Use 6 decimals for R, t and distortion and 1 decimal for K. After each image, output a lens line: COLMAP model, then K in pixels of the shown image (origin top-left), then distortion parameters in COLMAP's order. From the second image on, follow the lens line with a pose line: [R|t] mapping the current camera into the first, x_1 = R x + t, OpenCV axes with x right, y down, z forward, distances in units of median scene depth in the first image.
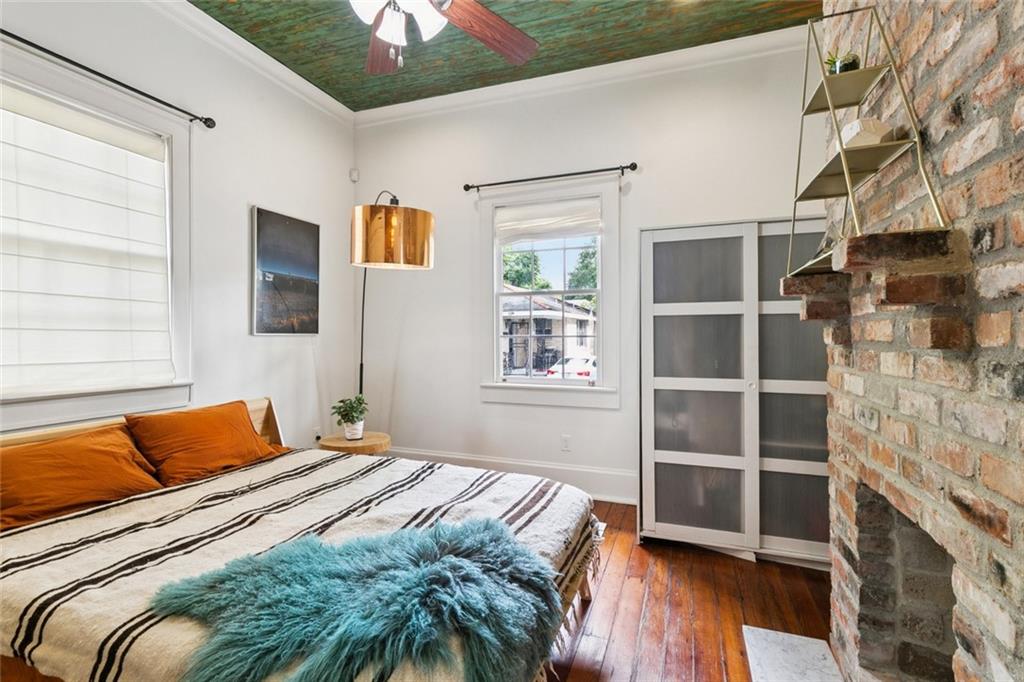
lens RADIAL K [[468.5, 0, 516.2], [0, 468.5, 332.1], [0, 0, 1]] dist [0.004144, -0.001836]
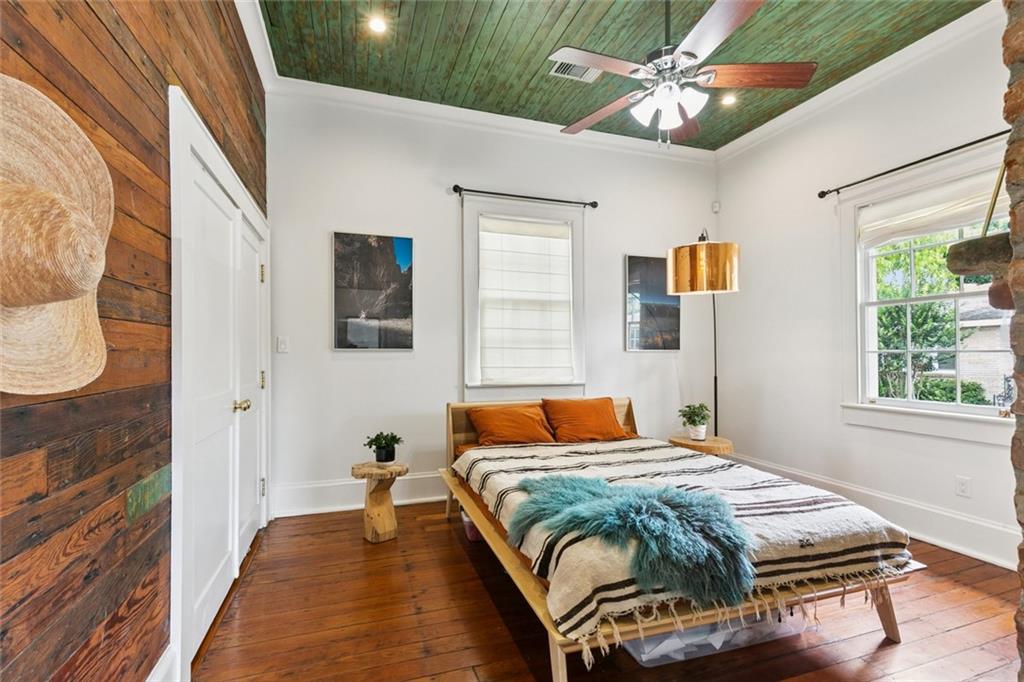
lens RADIAL K [[468.5, 0, 506.7], [0, 468.5, 344.2], [0, 0, 1]] dist [0.004144, -0.001836]
pose [[0.625229, -0.016070, -0.780276, 0.362610], [0.006671, 0.999862, -0.015247, 0.006117], [0.780413, 0.004327, 0.625249, -0.138891]]
